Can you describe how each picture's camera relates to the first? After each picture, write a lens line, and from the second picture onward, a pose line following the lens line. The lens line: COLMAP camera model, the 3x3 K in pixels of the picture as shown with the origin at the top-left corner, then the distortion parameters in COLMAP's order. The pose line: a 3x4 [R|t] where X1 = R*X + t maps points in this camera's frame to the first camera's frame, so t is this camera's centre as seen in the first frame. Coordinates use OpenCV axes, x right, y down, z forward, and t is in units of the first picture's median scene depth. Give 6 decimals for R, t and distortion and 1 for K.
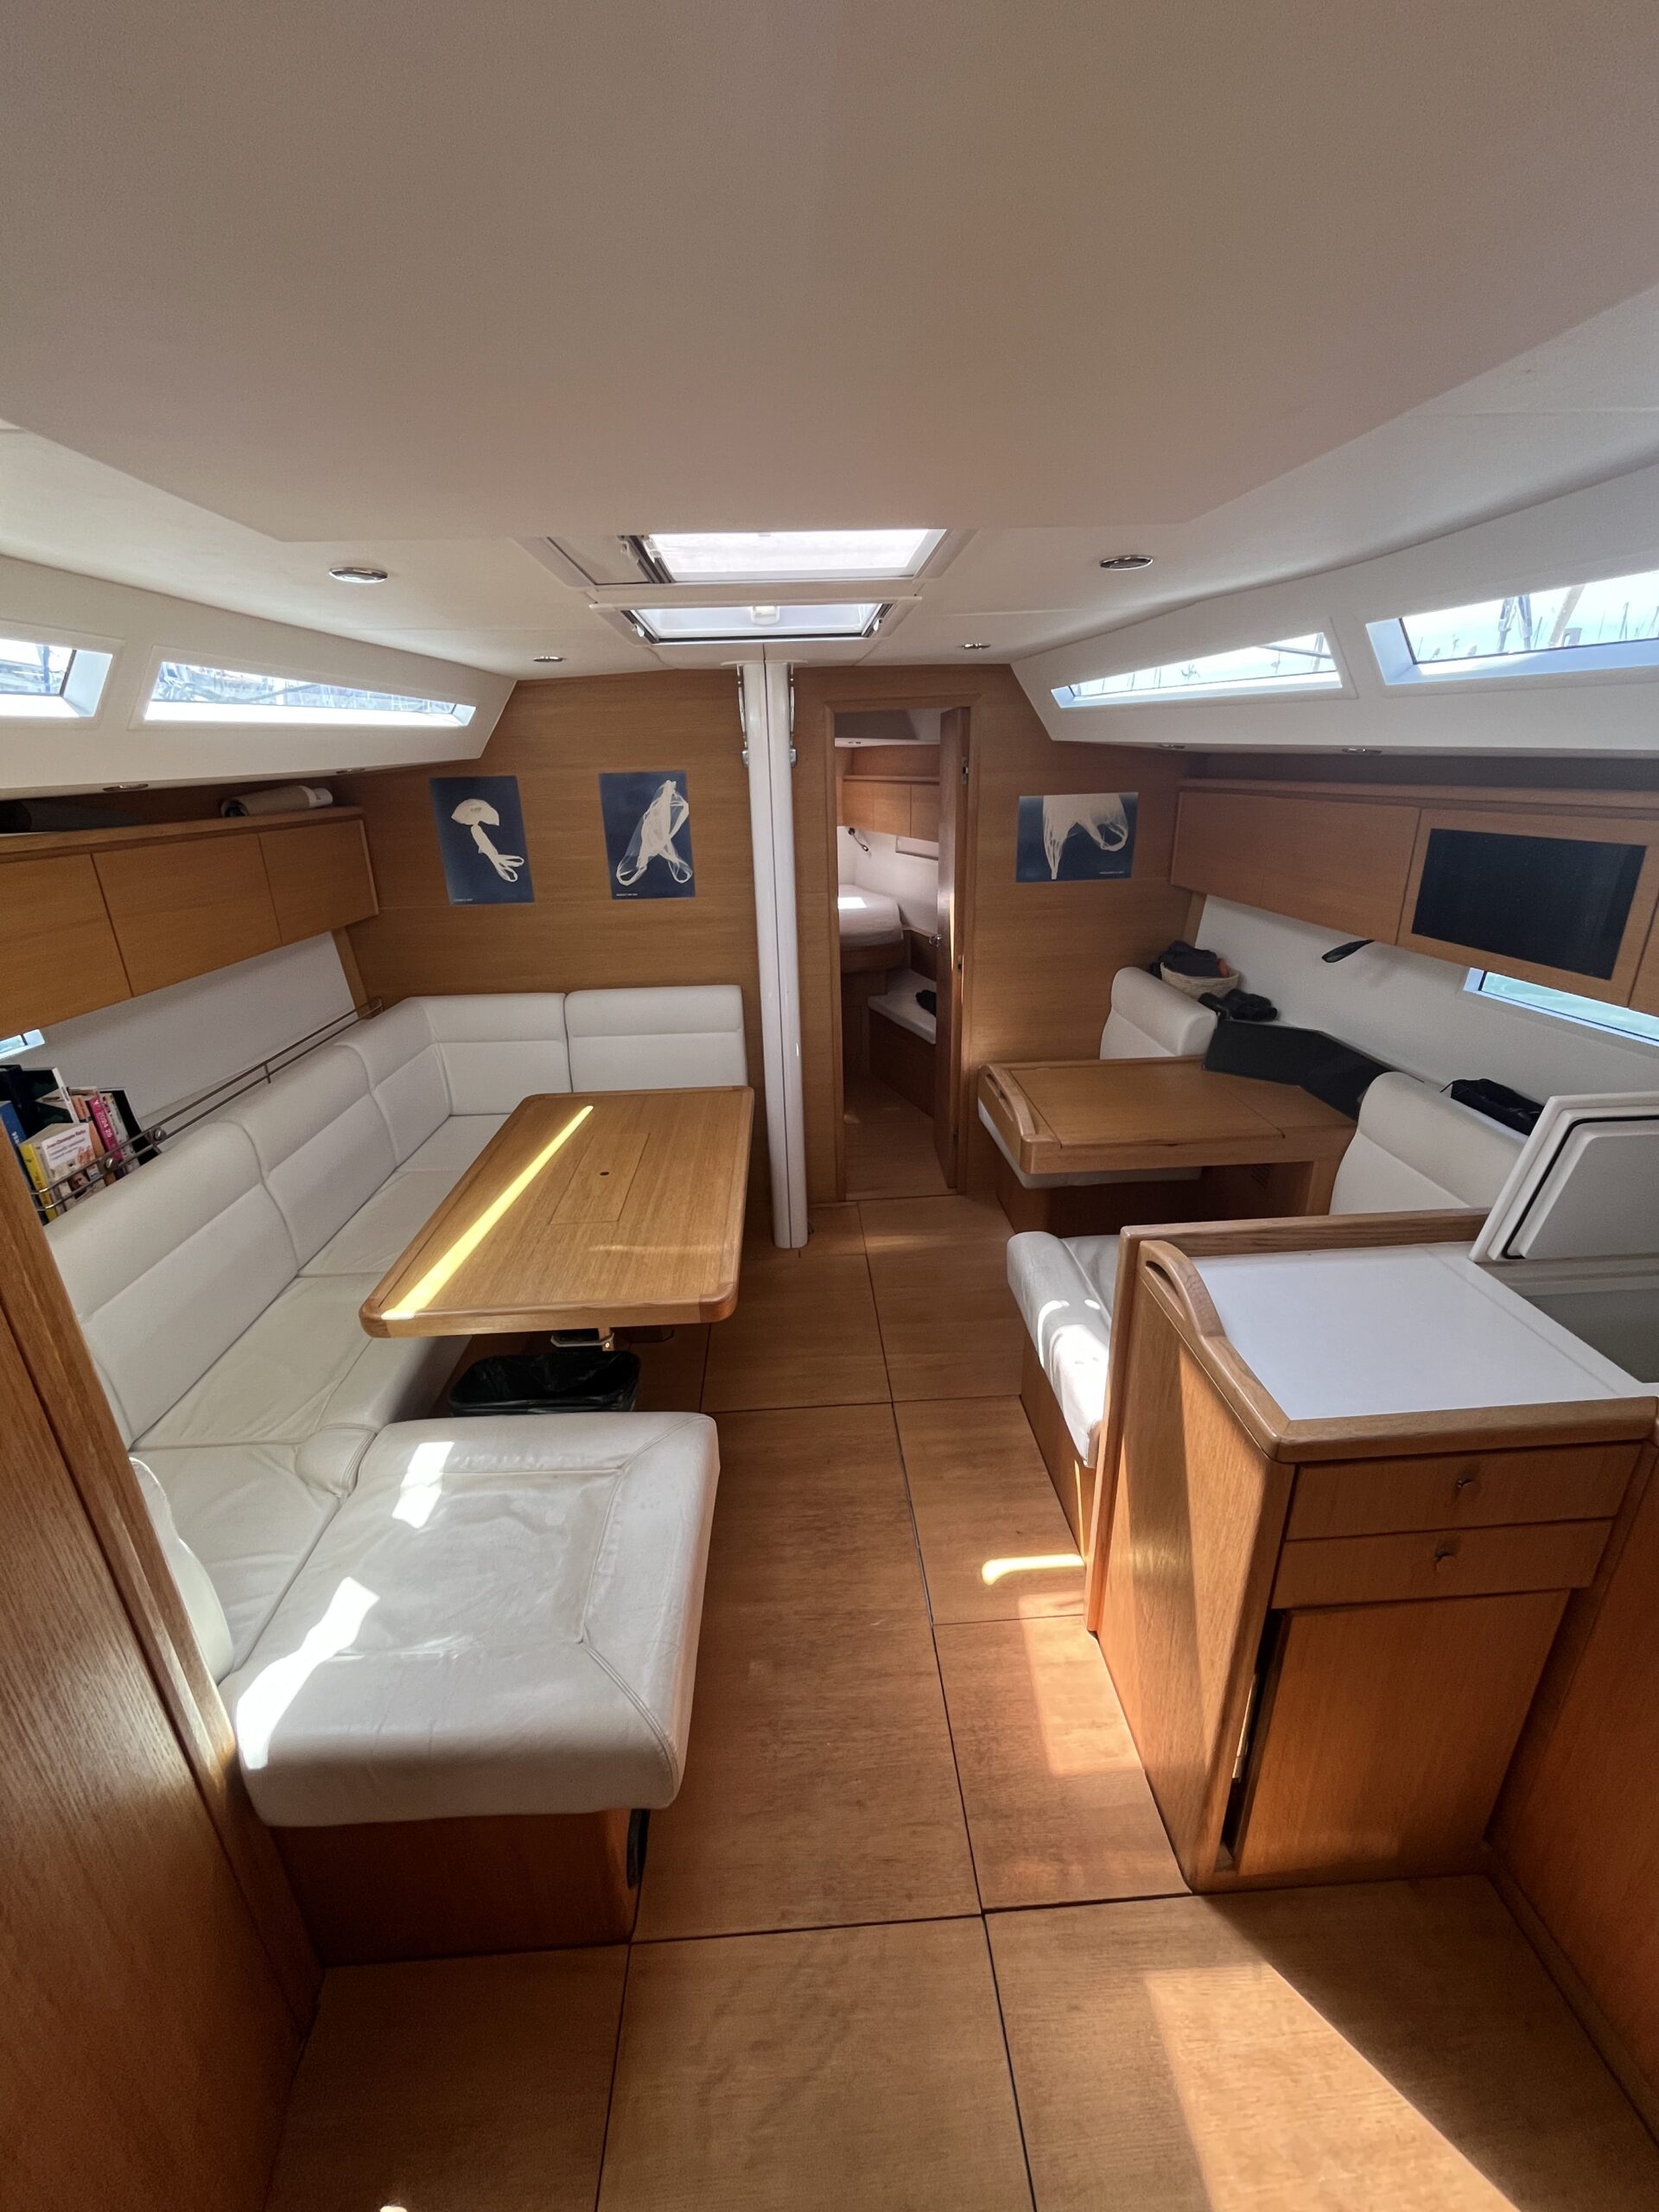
lens RADIAL K [[894.8, 0, 830.6], [0, 894.8, 1097.9], [0, 0, 1]] dist [-0.000667, 0.000236]
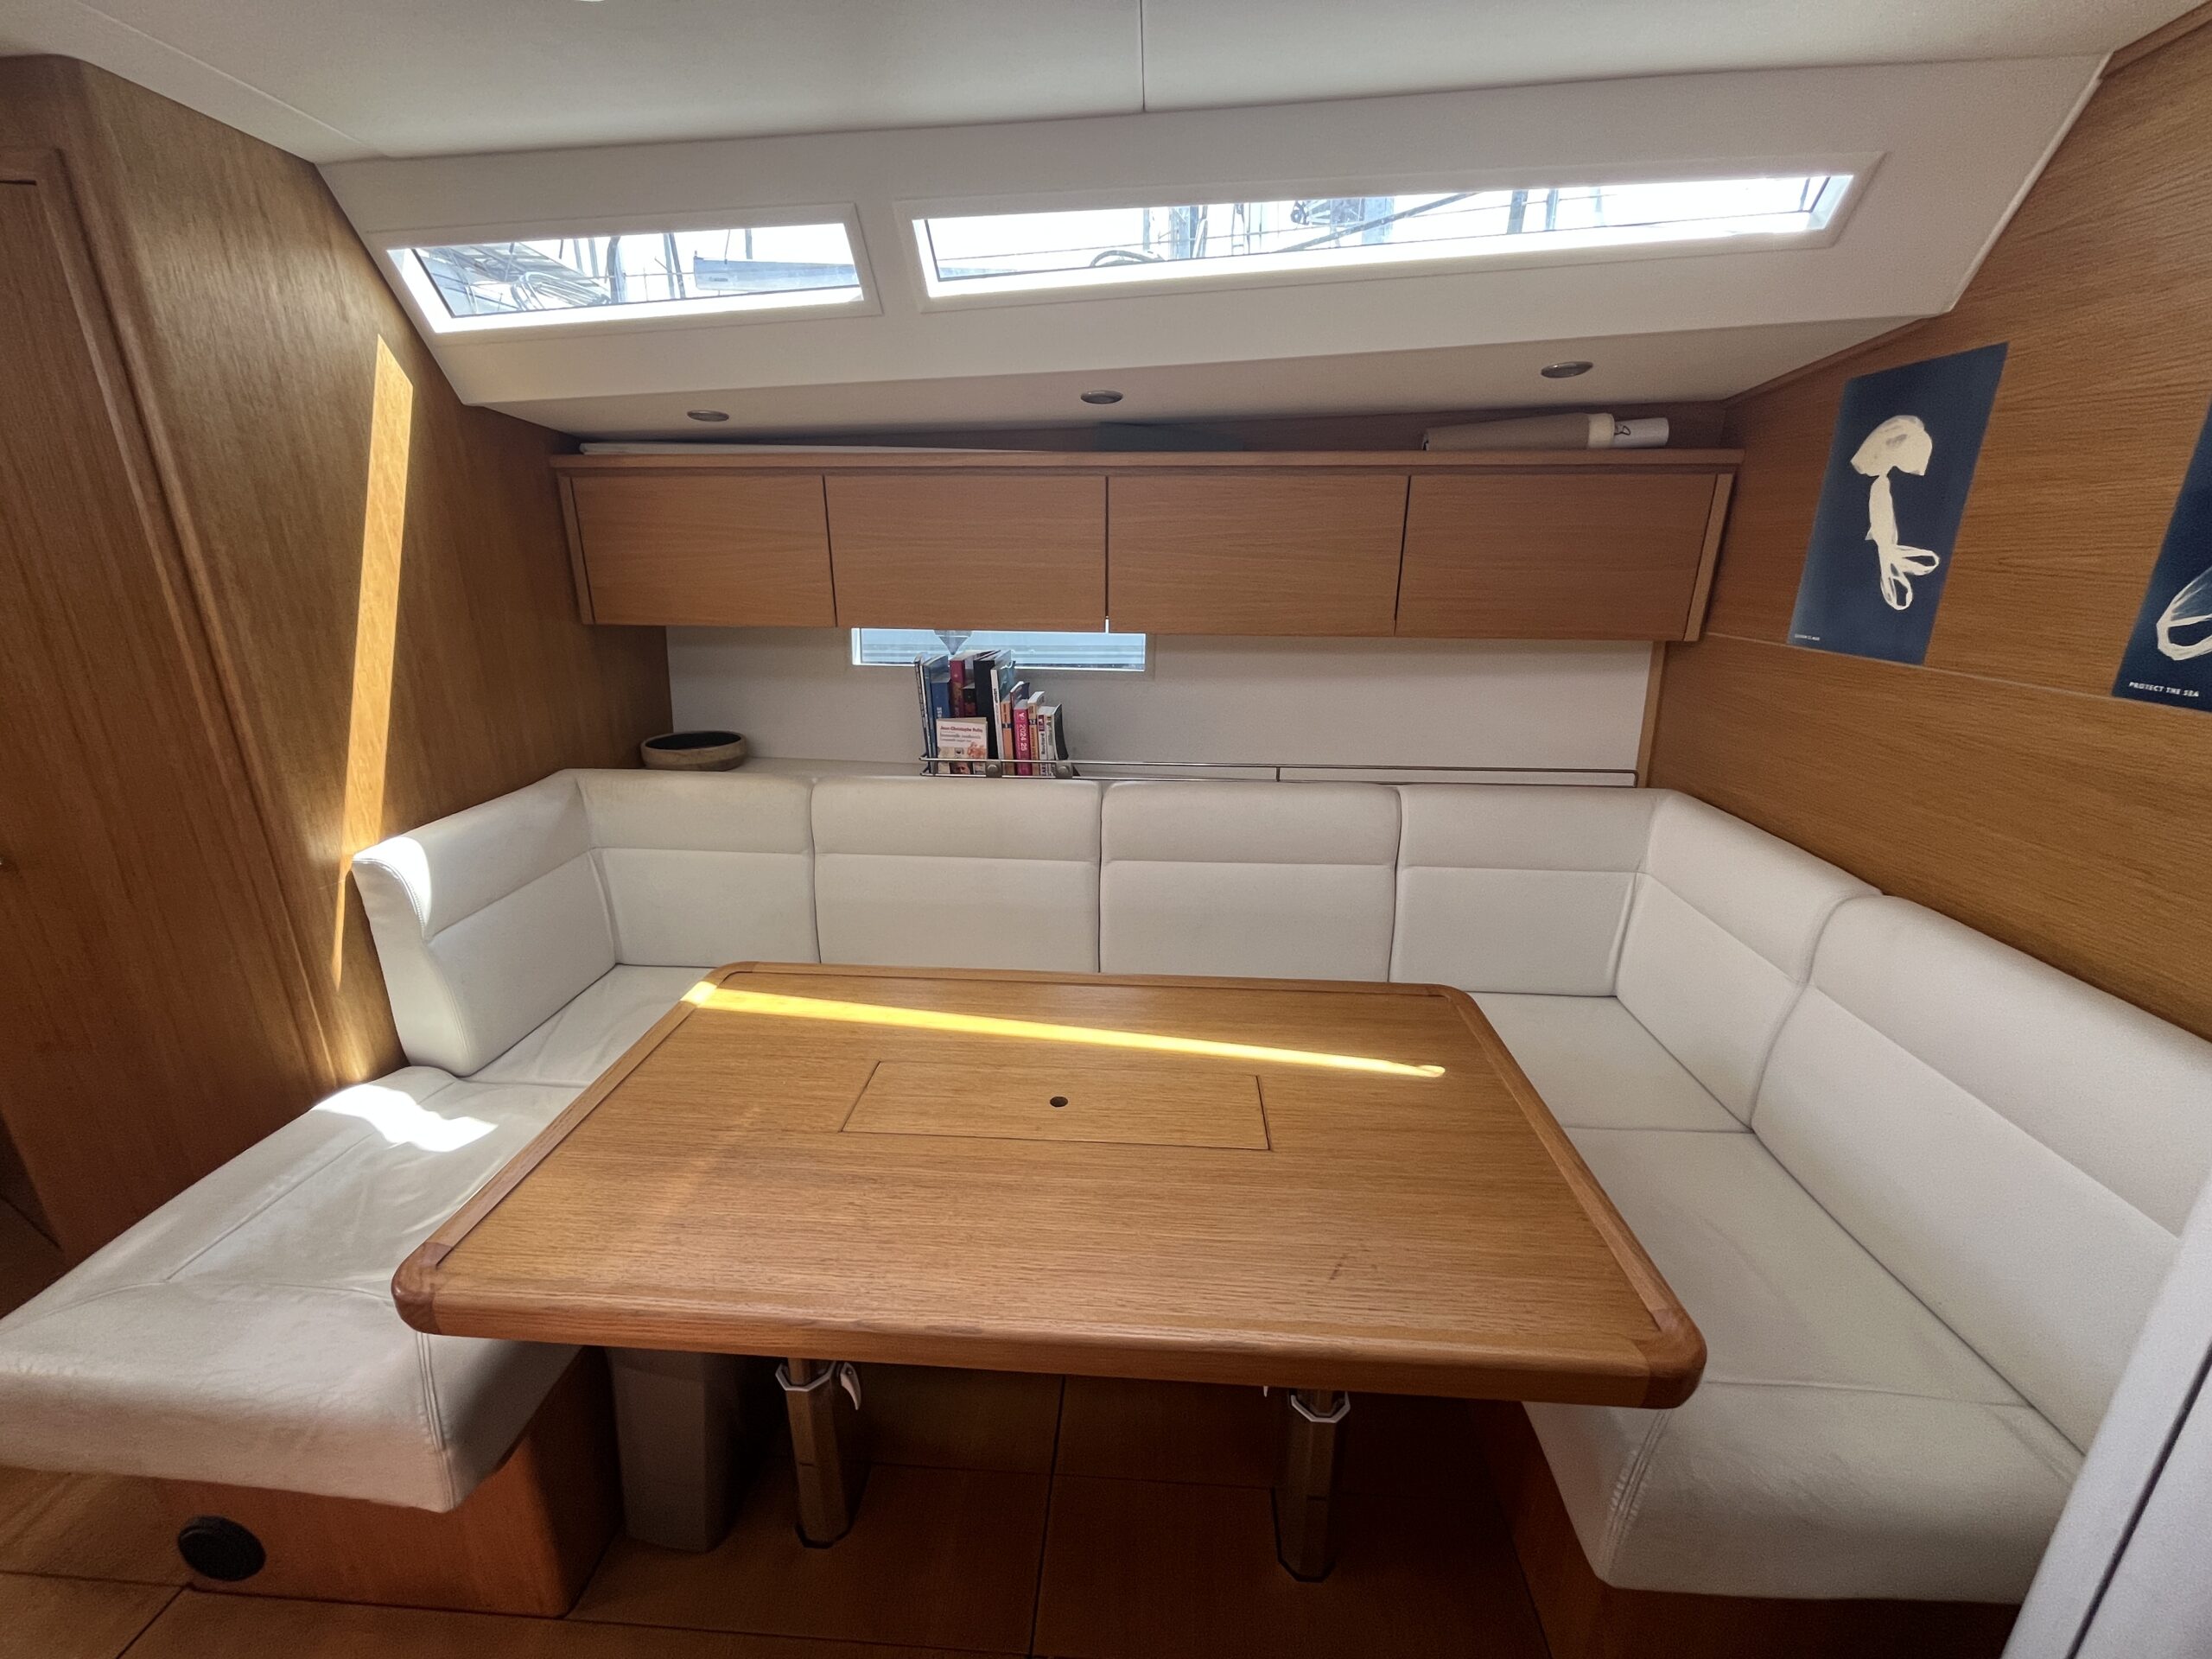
lens RADIAL K [[894.8, 0, 1104.2], [0, 894.8, 835.8], [0, 0, 1]] dist [-0.000667, 0.000236]
pose [[-0.103372, 0.334948, -0.936549, 0.124440], [-0.347842, 0.869964, 0.349528, -0.168891], [0.931837, 0.361902, 0.026579, 0.689409]]
